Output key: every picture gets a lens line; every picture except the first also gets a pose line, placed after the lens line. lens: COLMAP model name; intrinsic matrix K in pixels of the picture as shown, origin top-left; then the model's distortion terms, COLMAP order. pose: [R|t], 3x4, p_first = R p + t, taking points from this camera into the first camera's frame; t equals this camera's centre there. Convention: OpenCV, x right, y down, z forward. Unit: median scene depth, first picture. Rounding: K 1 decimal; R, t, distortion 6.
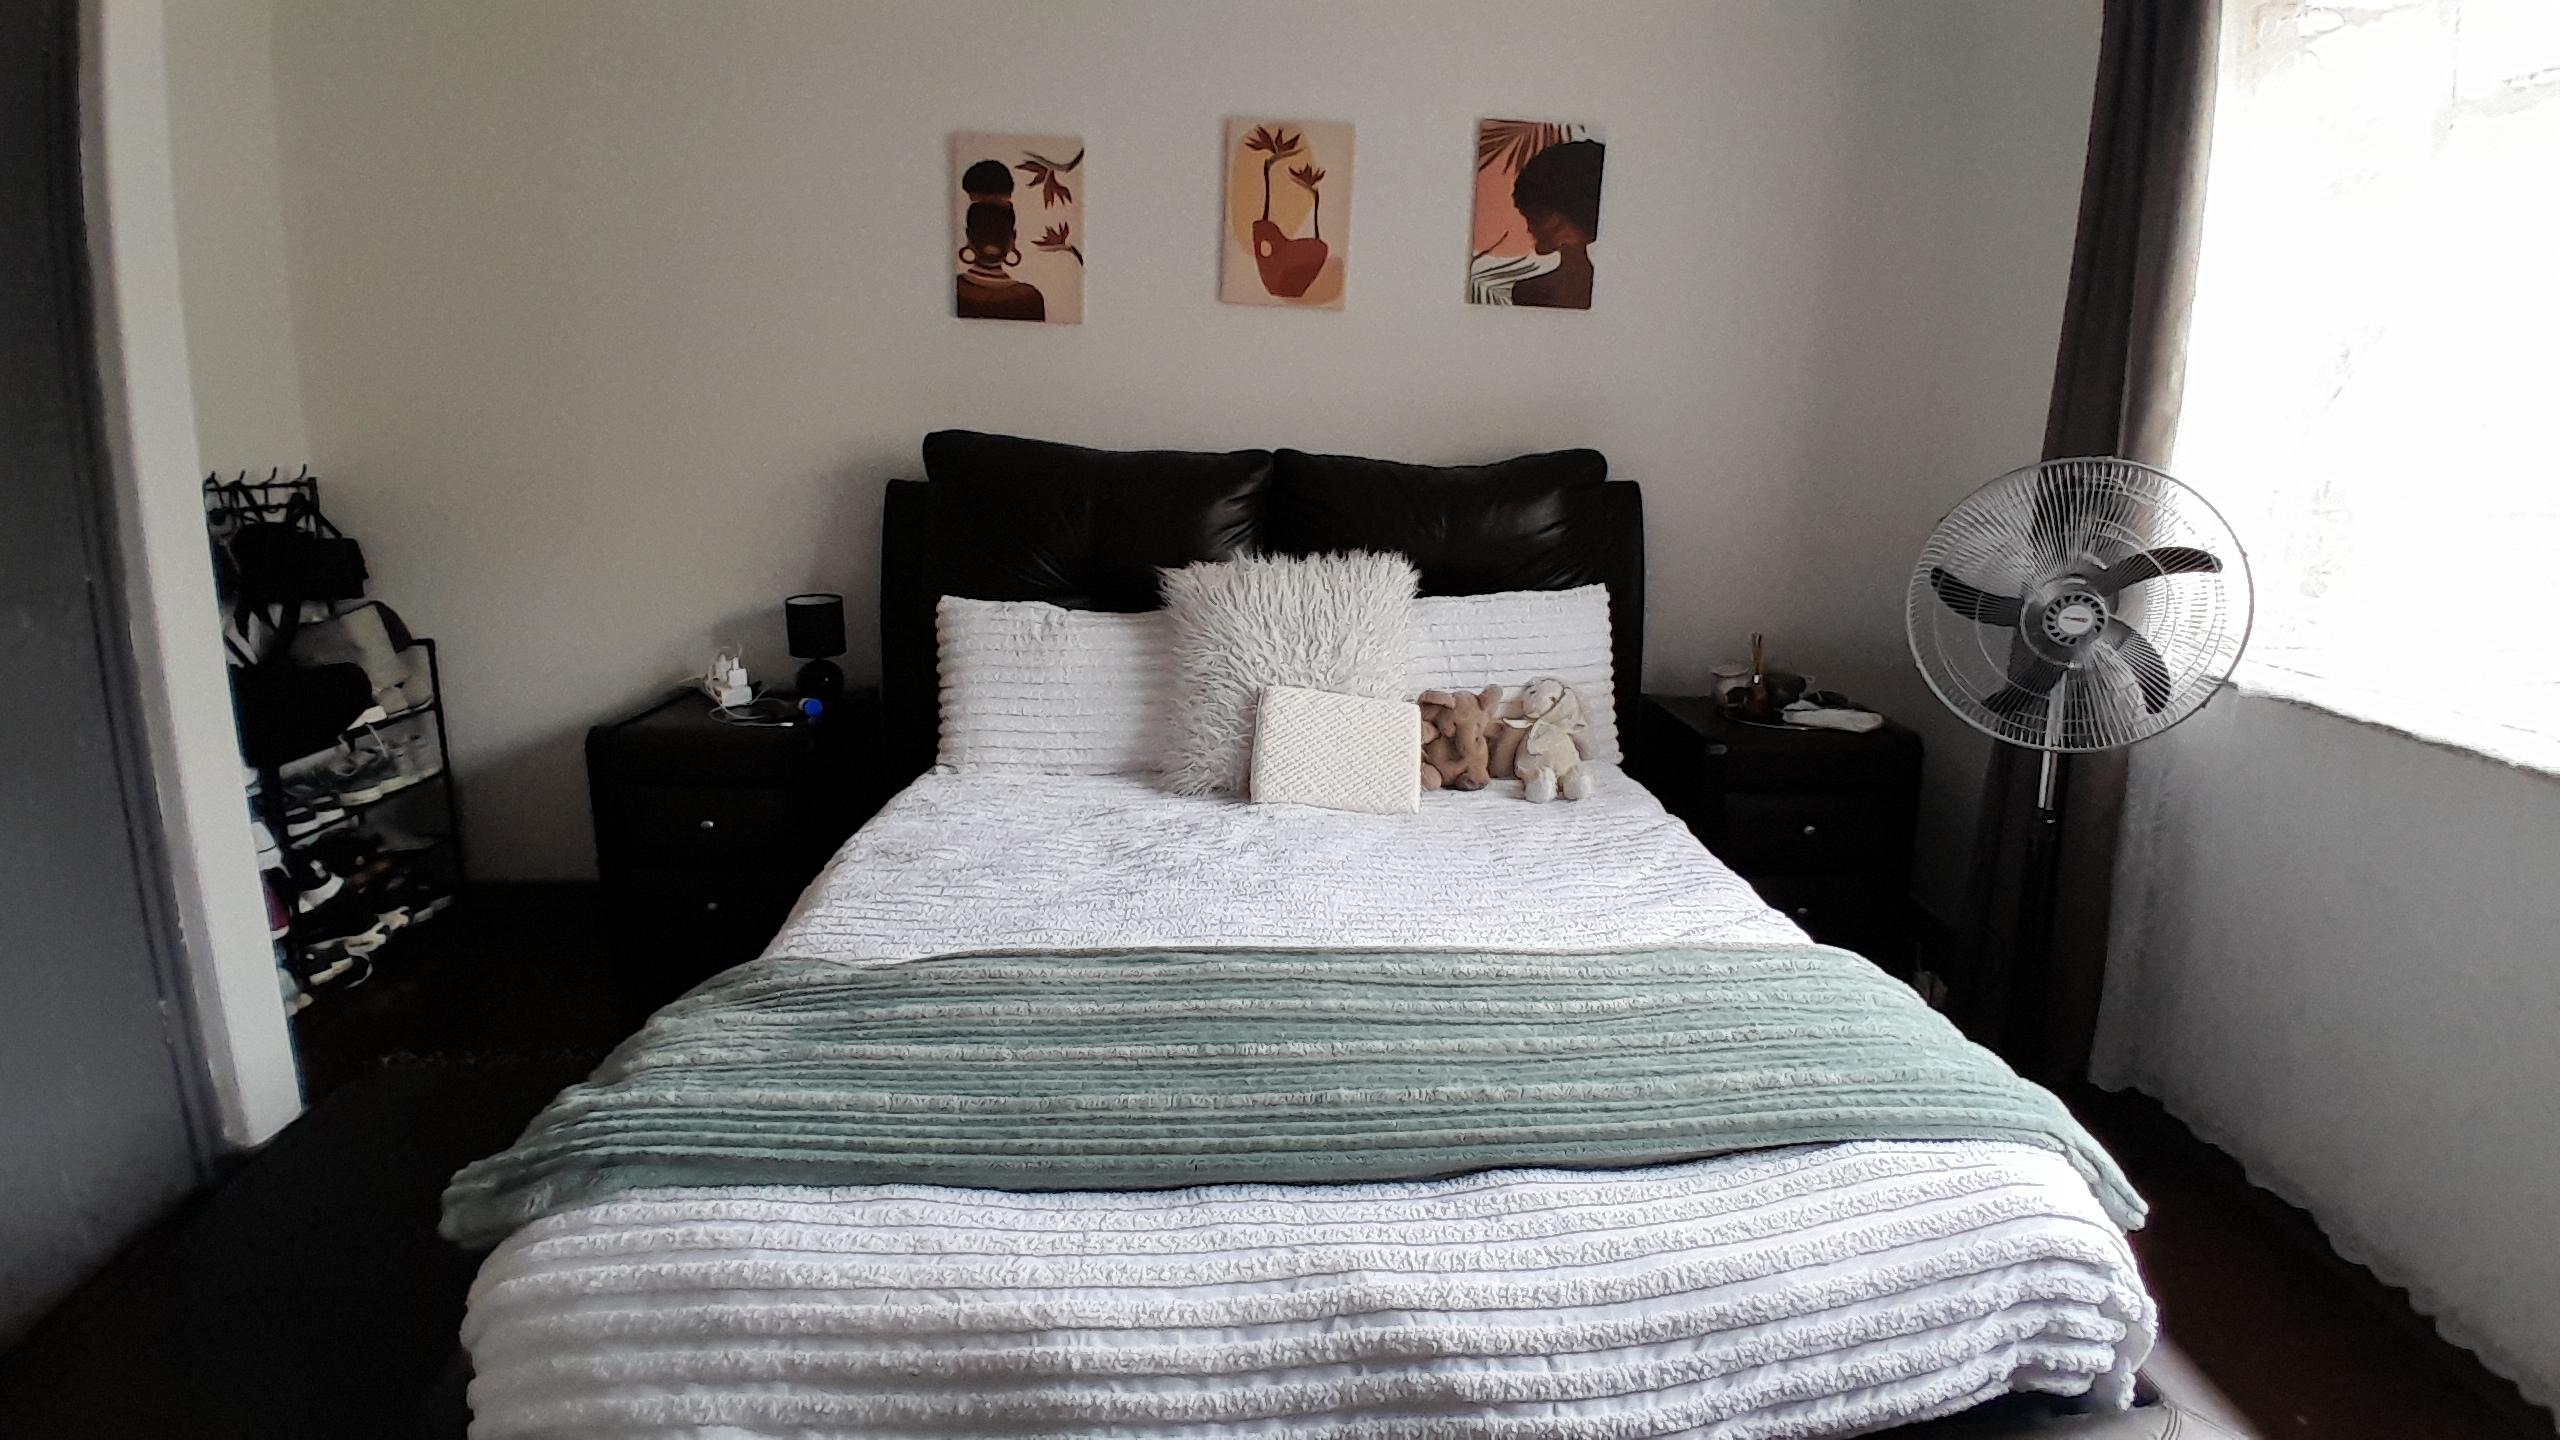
lens RADIAL K [[1276.1, 0, 1321.1], [0, 1276.1, 696.7], [0, 0, 1]] dist [0.013106, -0.053880]
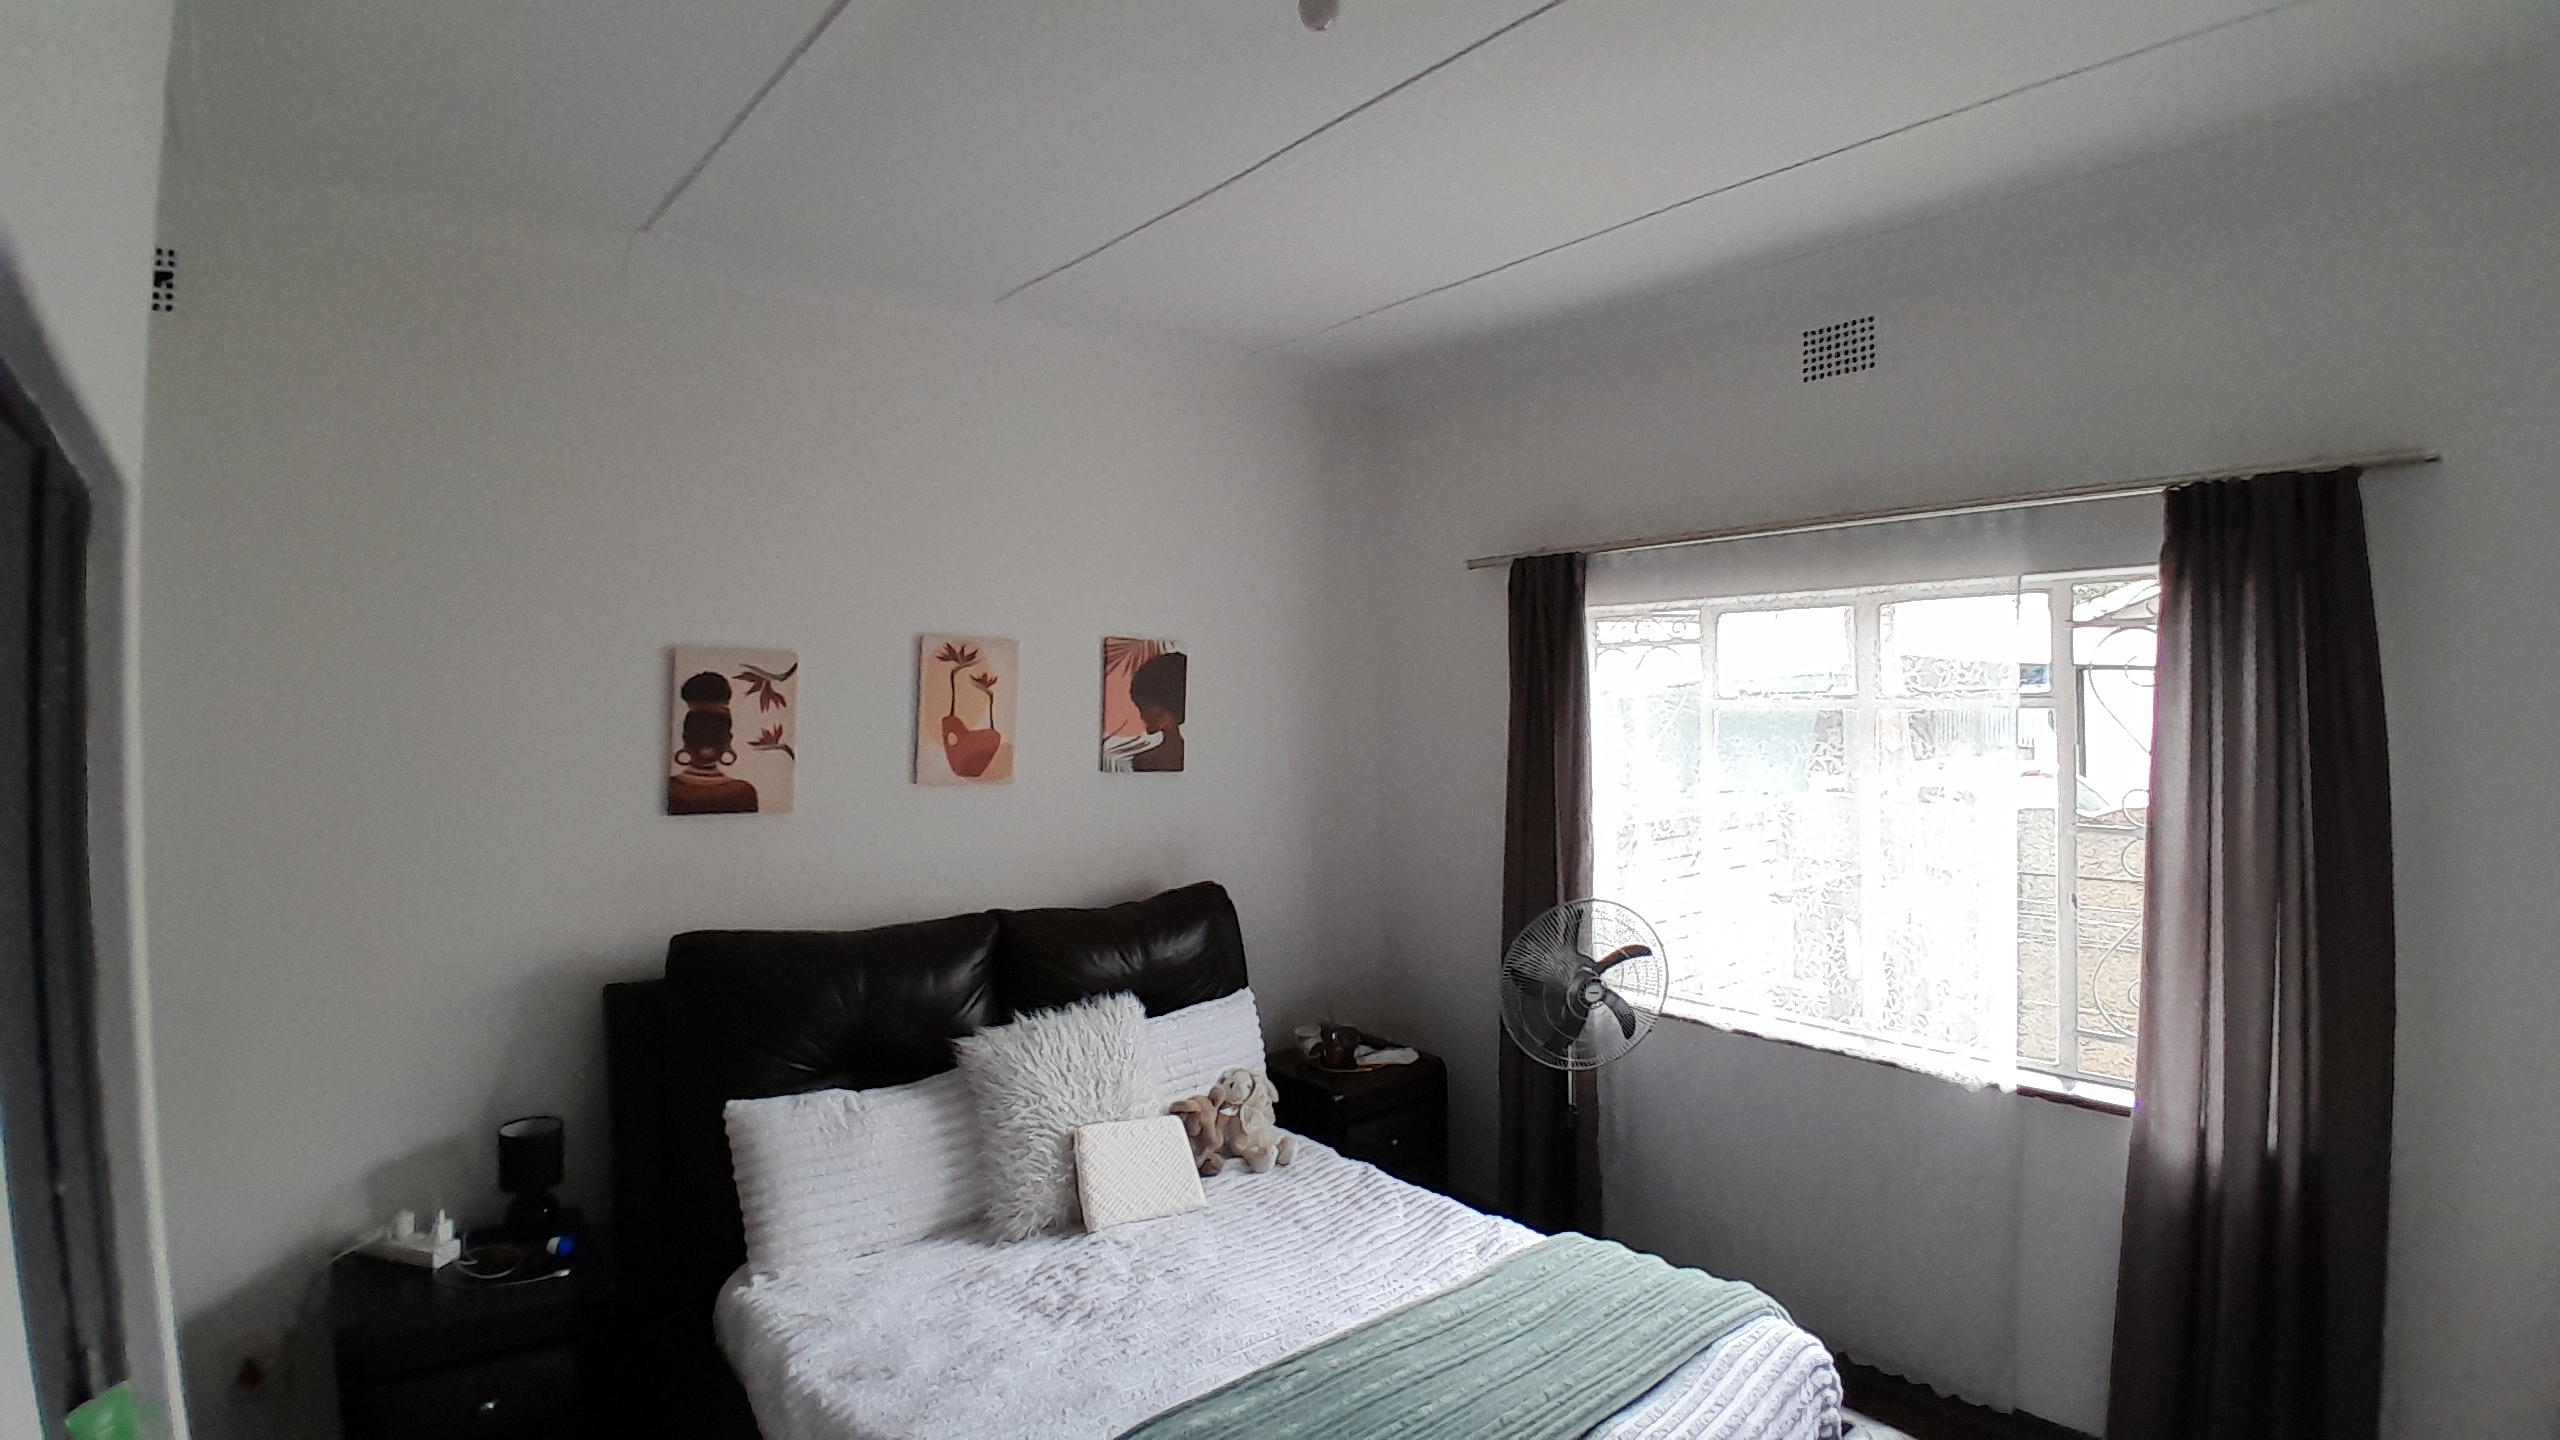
lens RADIAL K [[1276.1, 0, 1321.1], [0, 1276.1, 696.7], [0, 0, 1]] dist [0.013106, -0.053880]
pose [[0.791344, -0.015778, 0.611168, -0.506027], [0.140298, 0.977676, -0.156418, -0.159061], [-0.595056, 0.209526, 0.775891, -0.134836]]
